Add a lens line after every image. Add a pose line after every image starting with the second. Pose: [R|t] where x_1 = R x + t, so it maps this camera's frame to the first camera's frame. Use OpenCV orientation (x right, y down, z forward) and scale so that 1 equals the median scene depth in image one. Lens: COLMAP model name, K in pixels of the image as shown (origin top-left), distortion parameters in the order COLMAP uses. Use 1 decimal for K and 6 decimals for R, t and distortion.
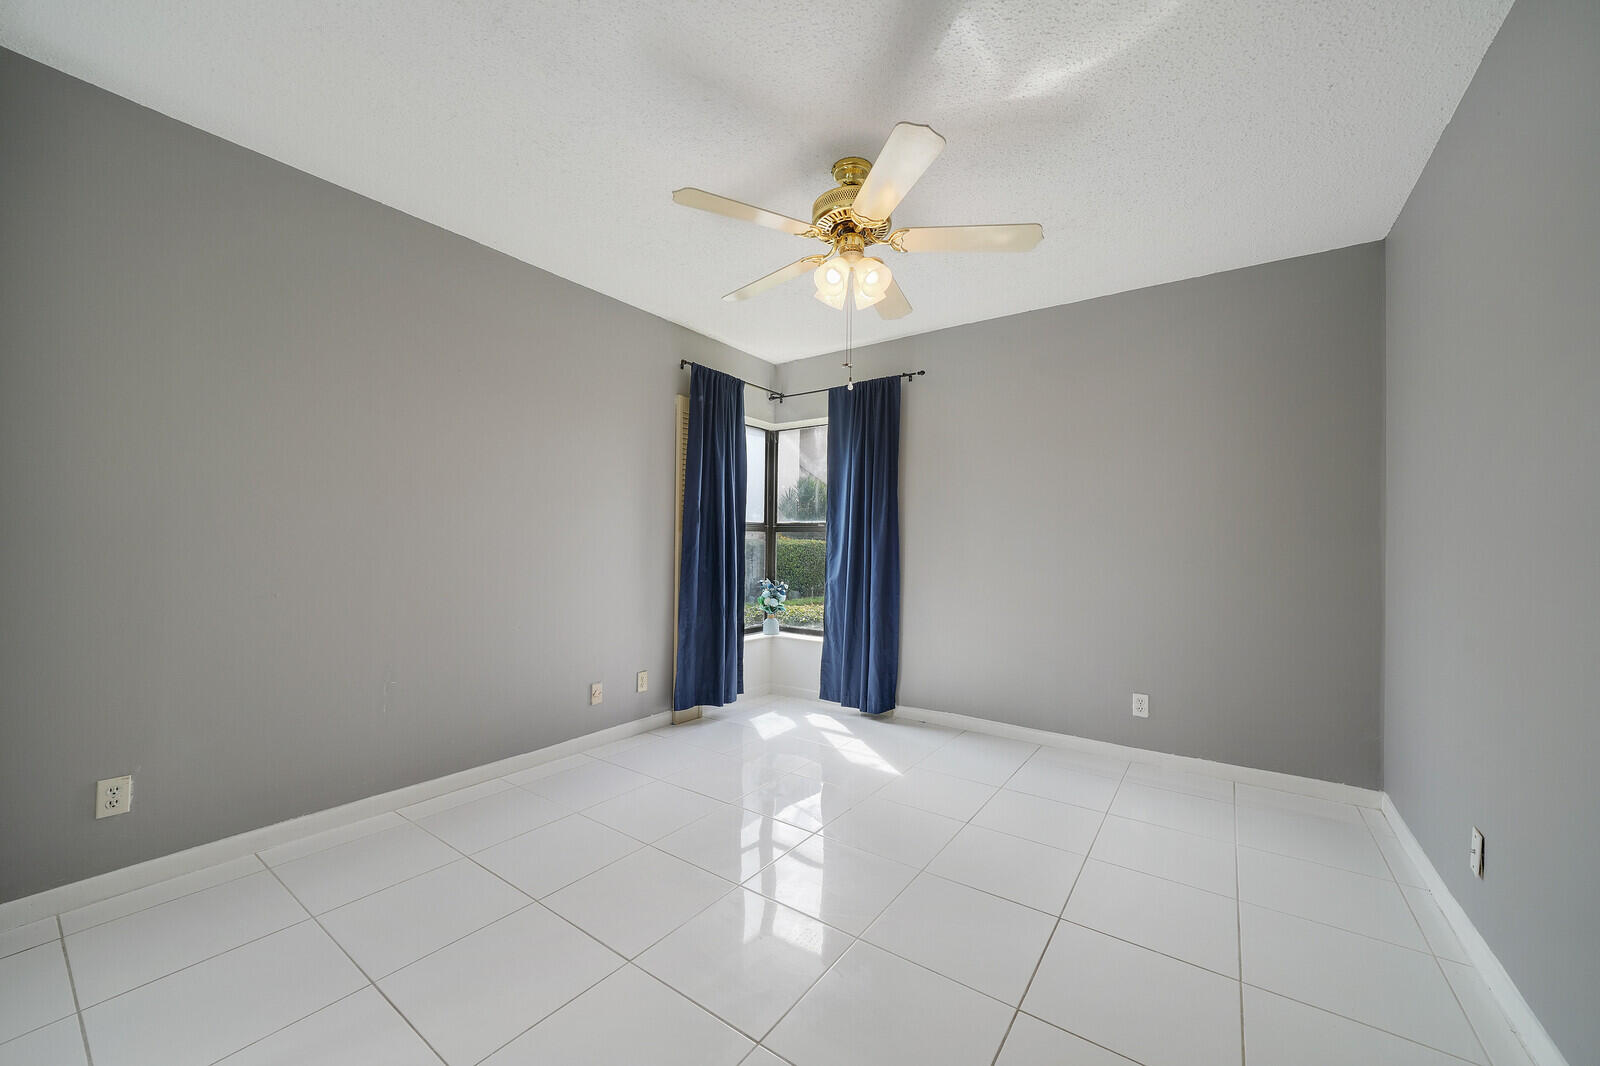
lens RADIAL K [[607.6, 0, 800.0], [0, 607.6, 533.0], [0, 0, 1]] dist [-0.024315, 0.006635]
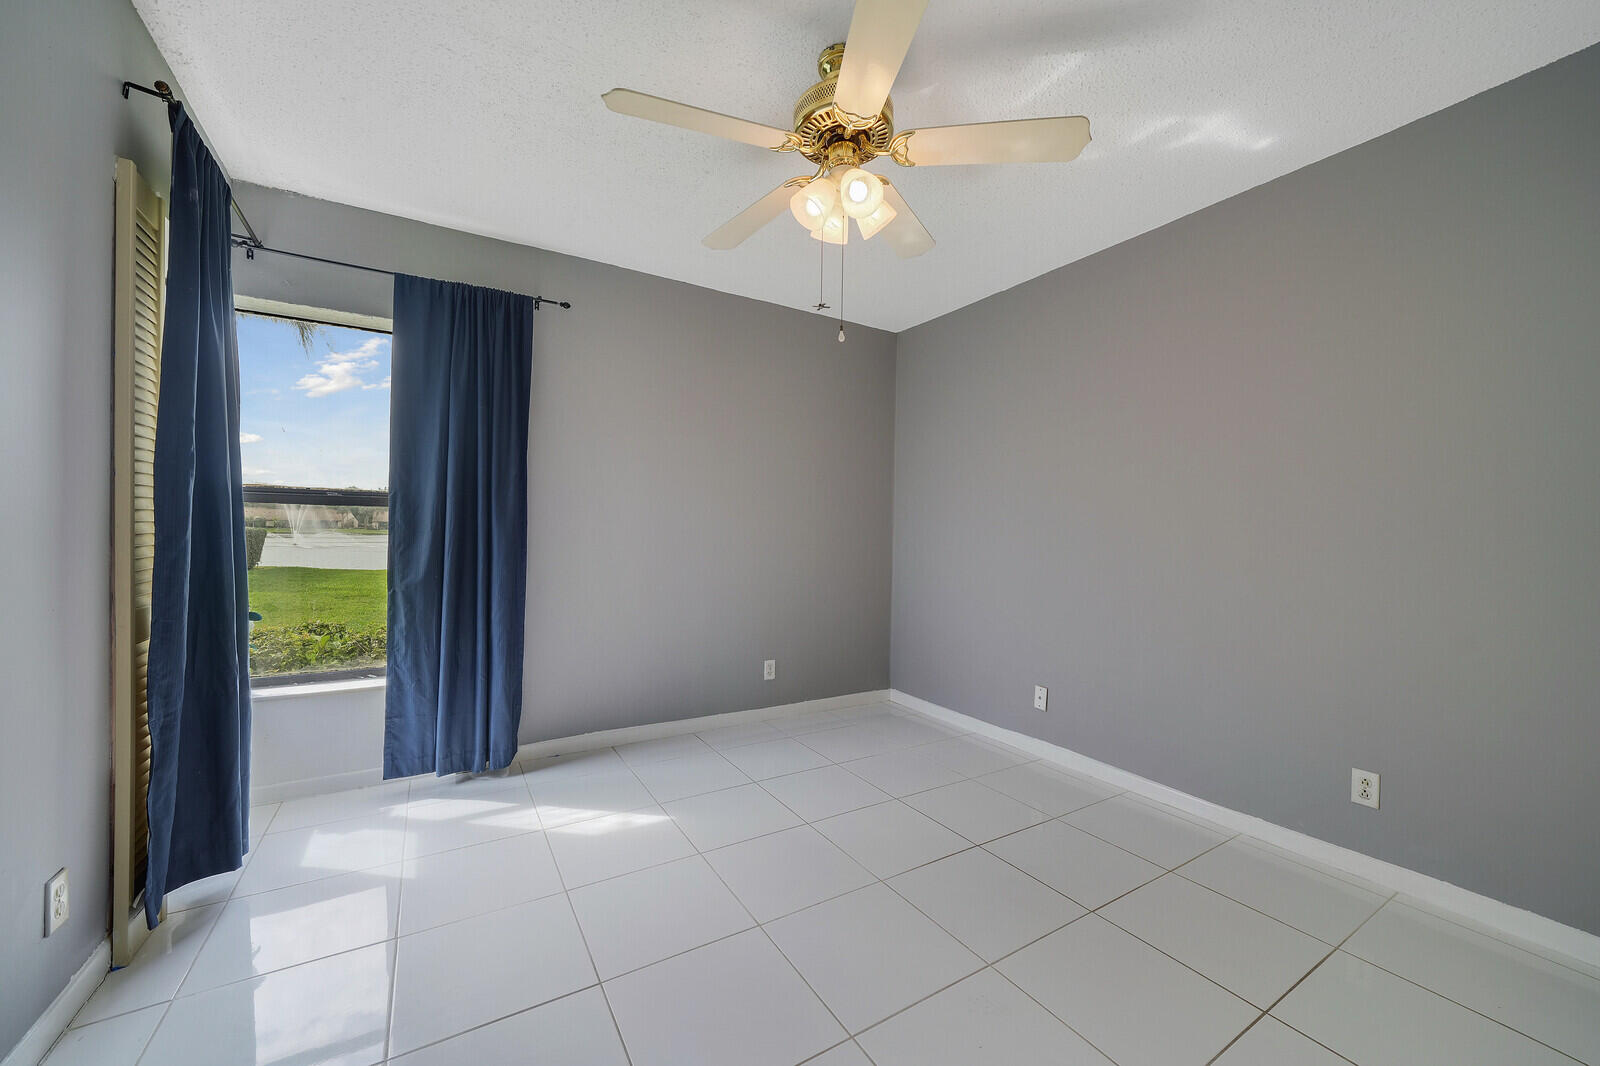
lens RADIAL K [[607.6, 0, 800.0], [0, 607.6, 533.0], [0, 0, 1]] dist [-0.024315, 0.006635]
pose [[0.386461, -0.012502, 0.922221, -0.384054], [-0.030460, 0.999190, 0.026310, -0.005108], [-0.921803, -0.038259, 0.385767, 0.412622]]
